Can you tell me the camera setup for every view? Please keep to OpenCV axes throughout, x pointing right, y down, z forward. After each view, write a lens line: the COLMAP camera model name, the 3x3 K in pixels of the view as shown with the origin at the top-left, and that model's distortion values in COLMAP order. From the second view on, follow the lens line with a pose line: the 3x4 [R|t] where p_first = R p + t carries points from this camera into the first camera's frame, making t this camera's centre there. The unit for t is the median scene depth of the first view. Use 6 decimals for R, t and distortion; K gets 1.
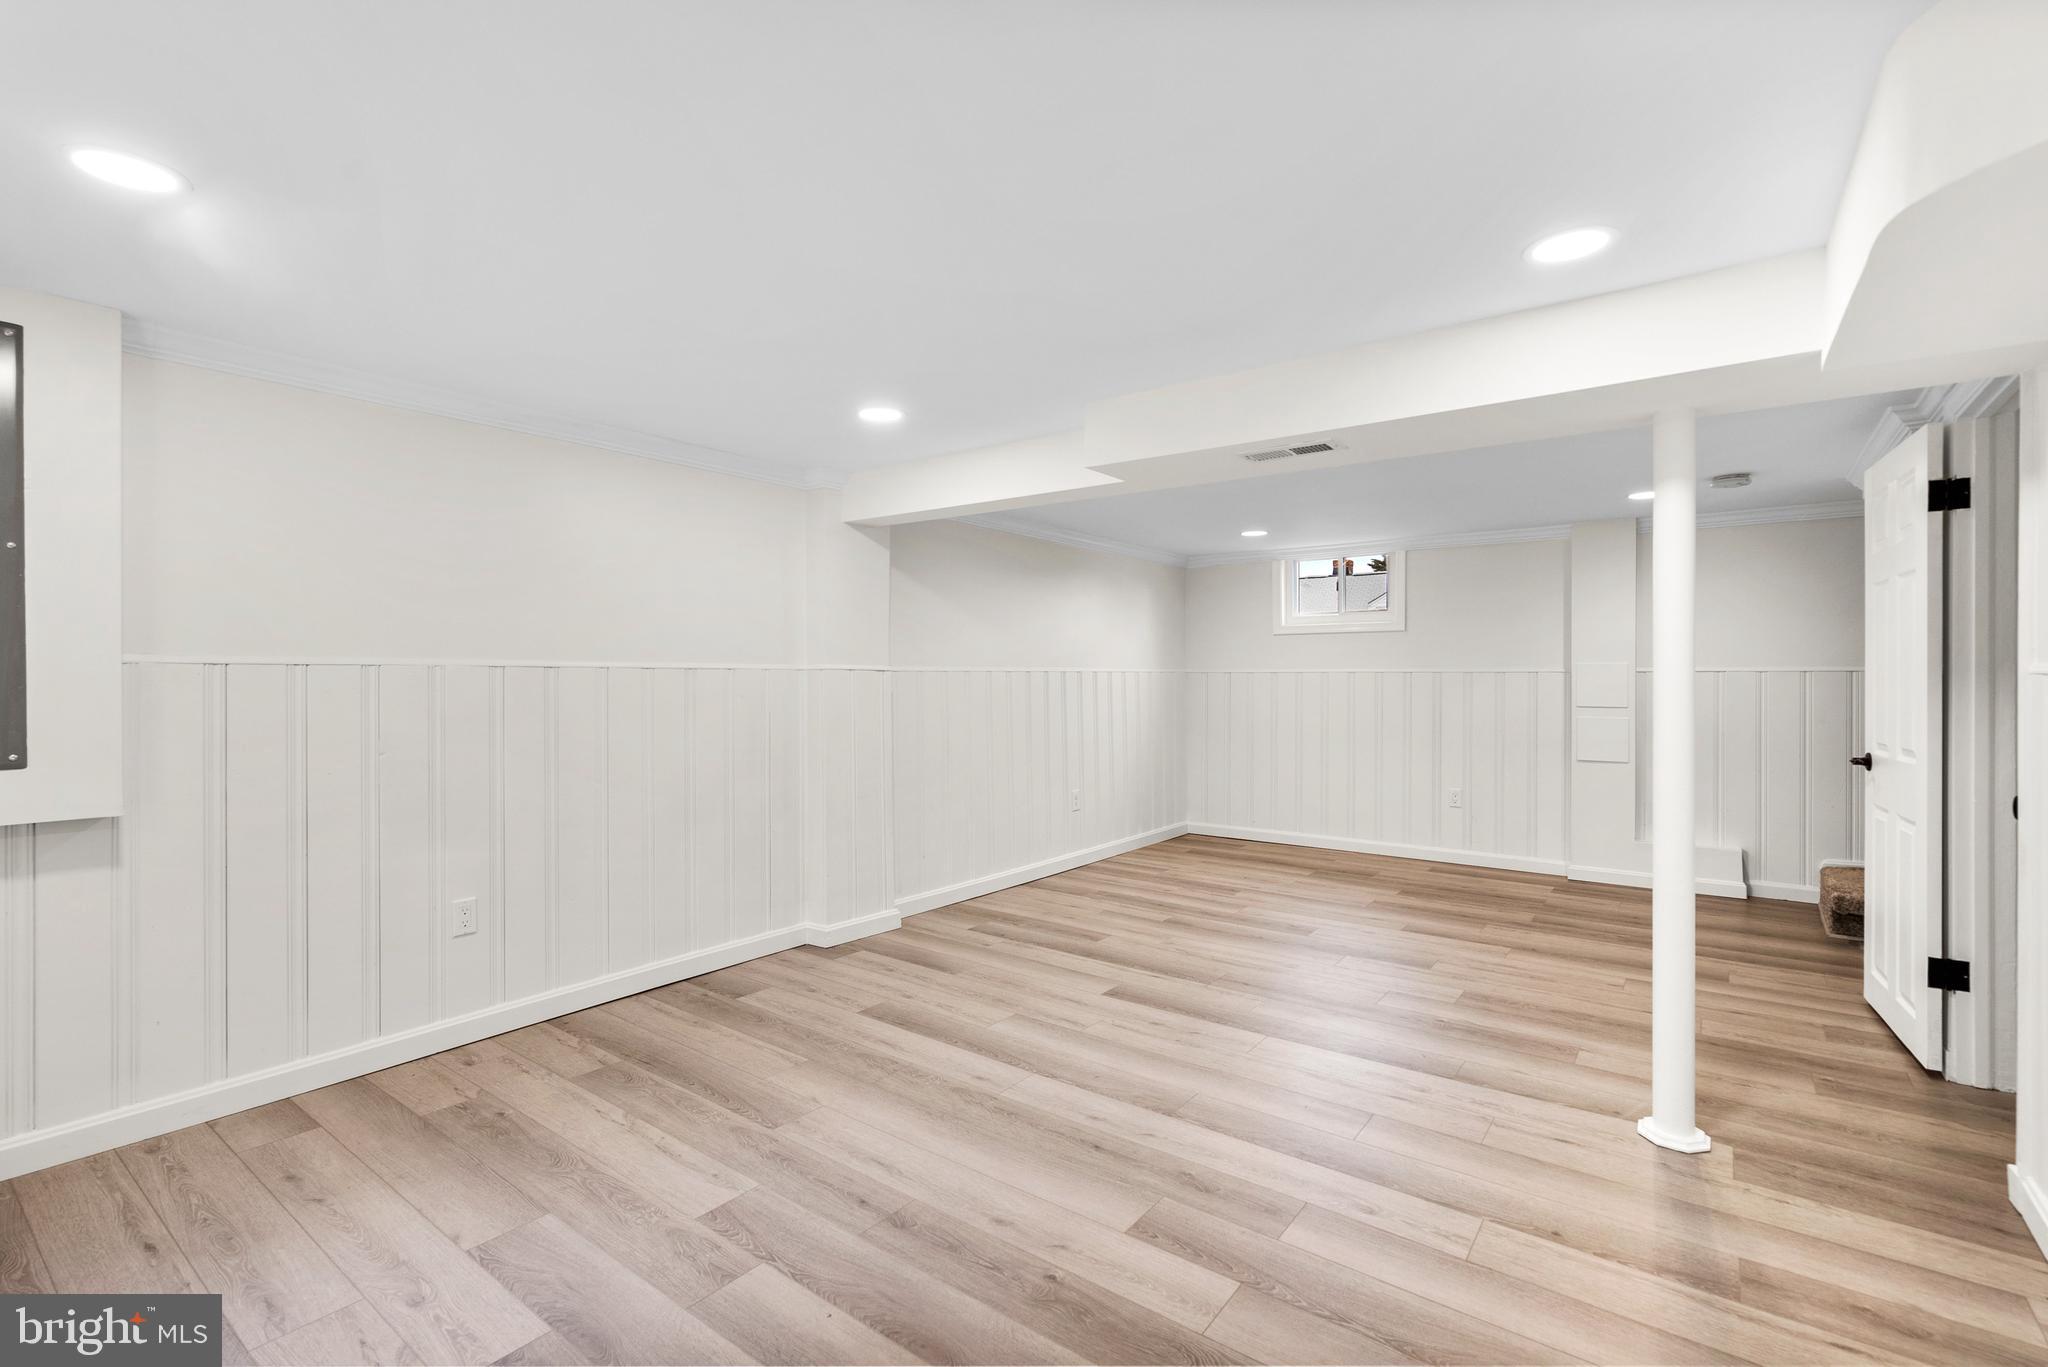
lens RADIAL K [[916.4, 0, 1024.0], [0, 916.4, 683.5], [0, 0, 1]] dist [-0.024918, 0.013062]
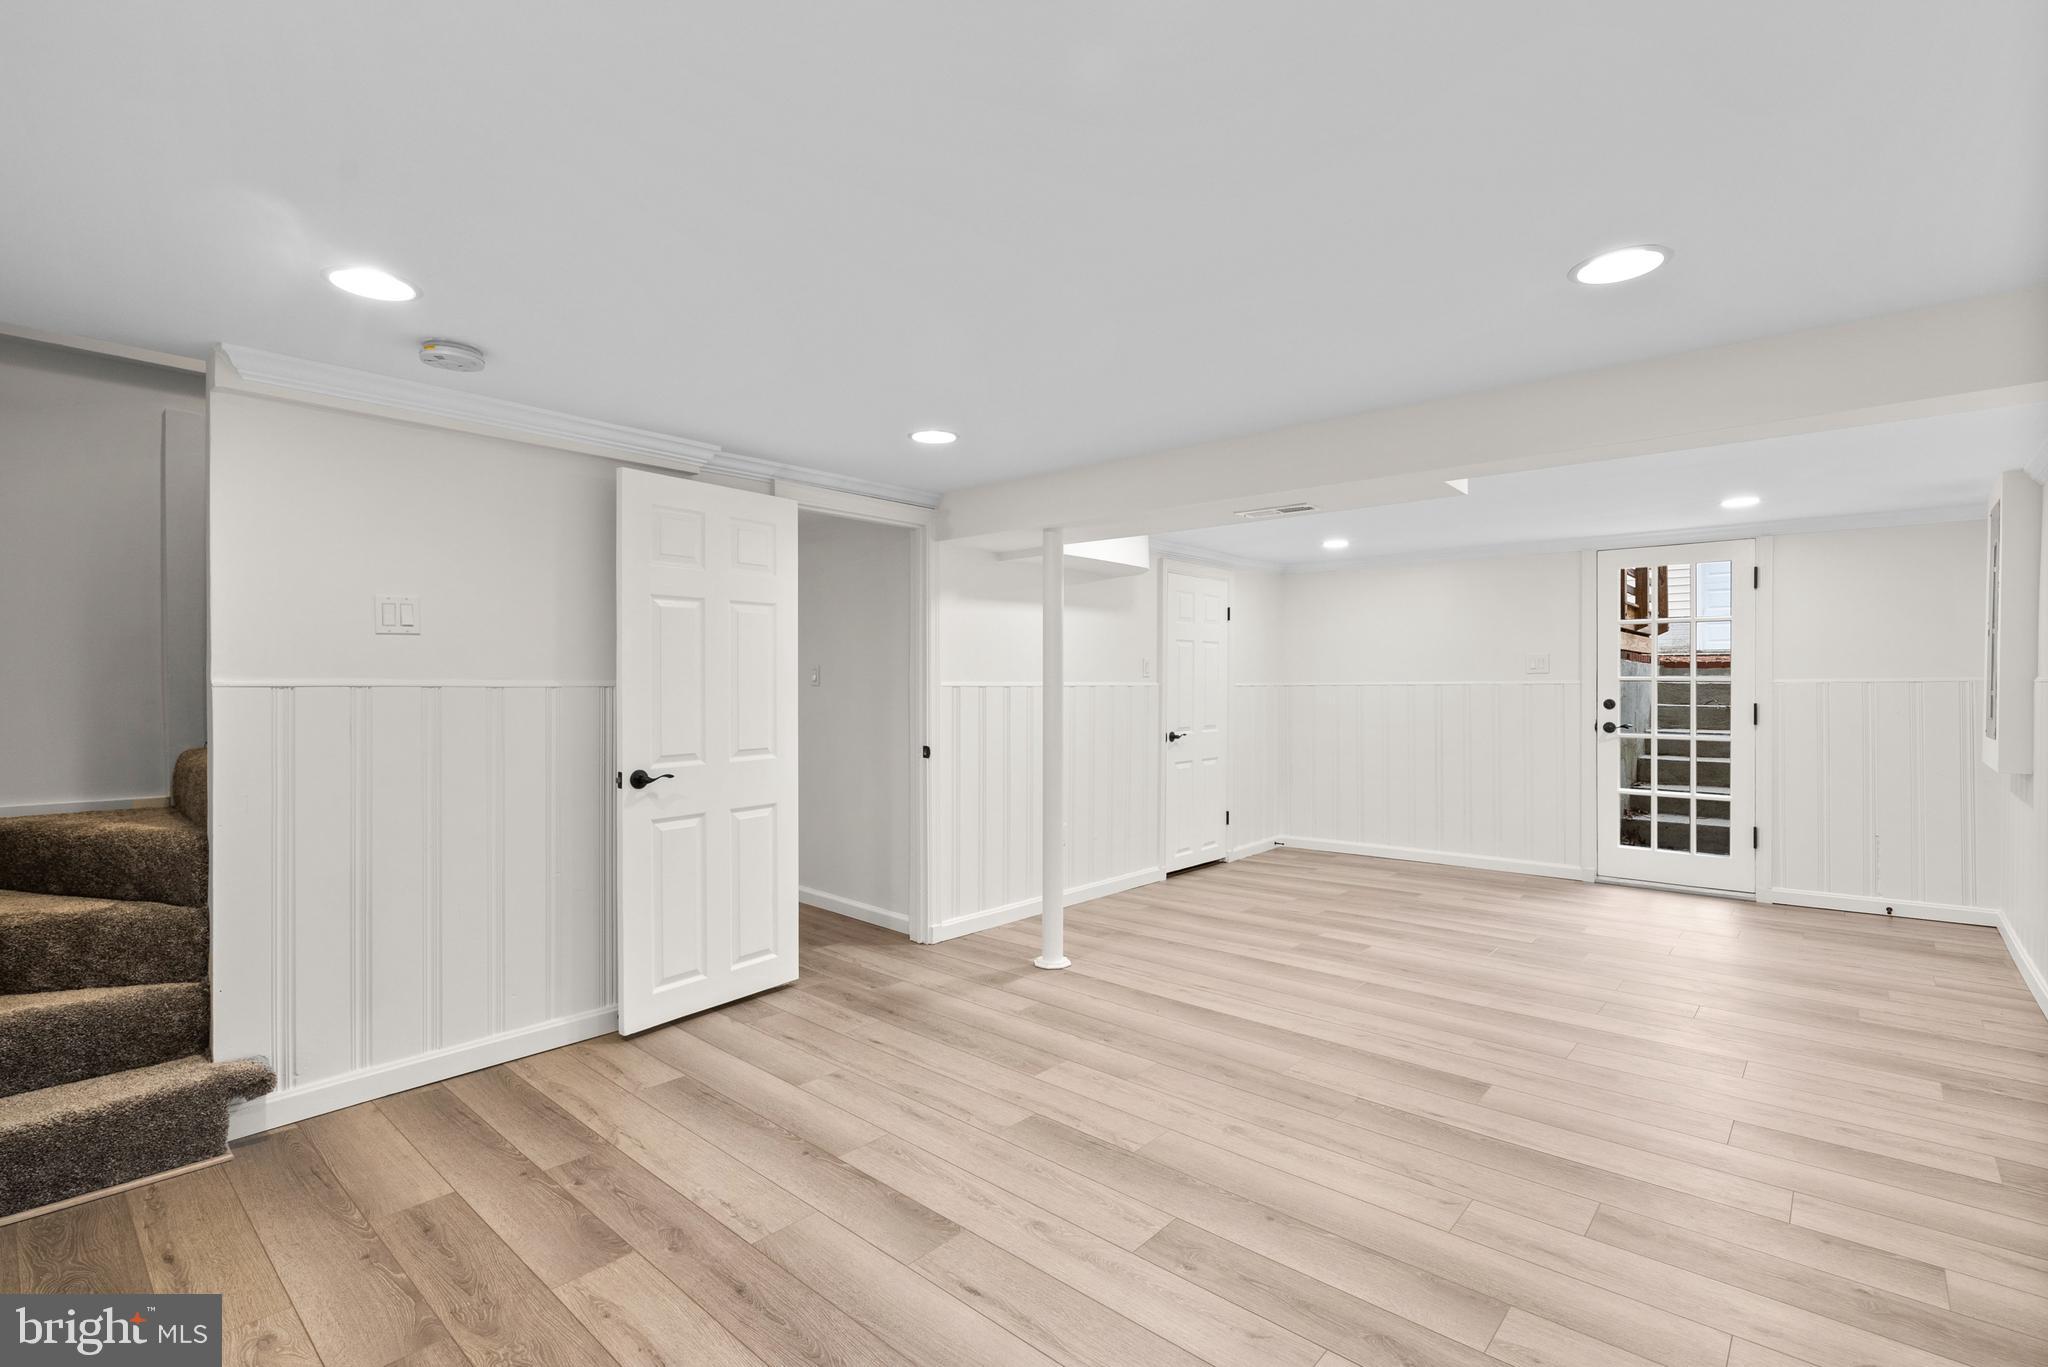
lens RADIAL K [[934.9, 0, 1024.0], [0, 934.9, 683.5], [0, 0, 1]] dist [0.001012, 0.000340]
pose [[-0.996929, -0.000415, 0.078308, 0.453003], [0.000248, 0.999964, 0.008449, -0.022700], [-0.078309, 0.008443, -0.996893, 1.945439]]
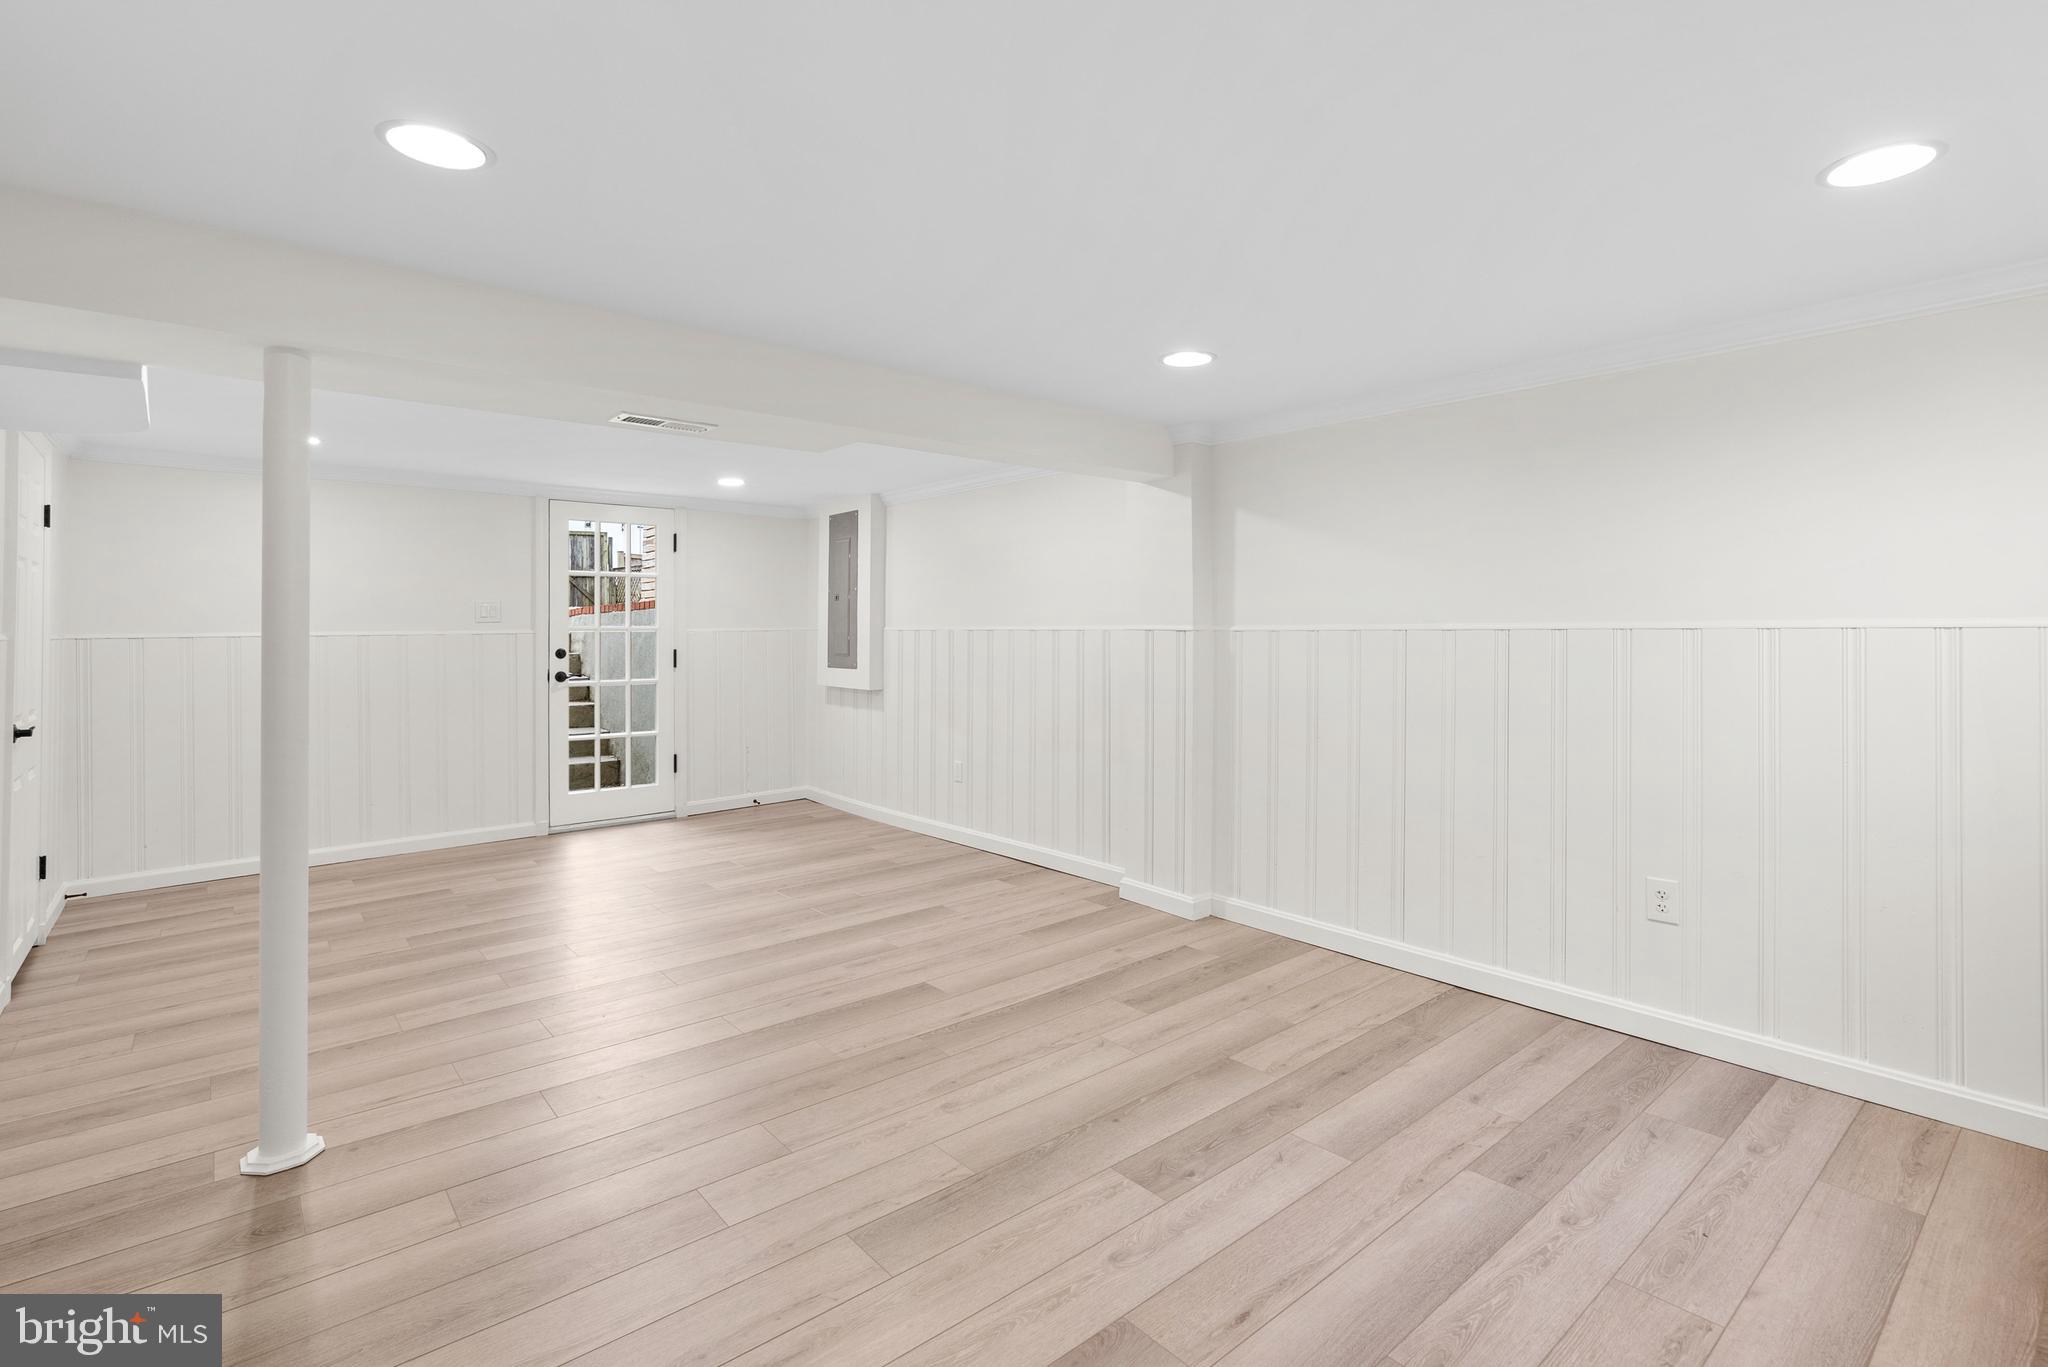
lens RADIAL K [[965.0, 0, 1027.8], [0, 965.0, 611.7], [0, 0, 1]] dist [0.002715, 0.000441]
pose [[-0.212672, -0.020097, -0.976917, 1.076653], [-0.005870, 0.999797, -0.019290, -0.017793], [0.977106, 0.001632, -0.212746, 1.374425]]
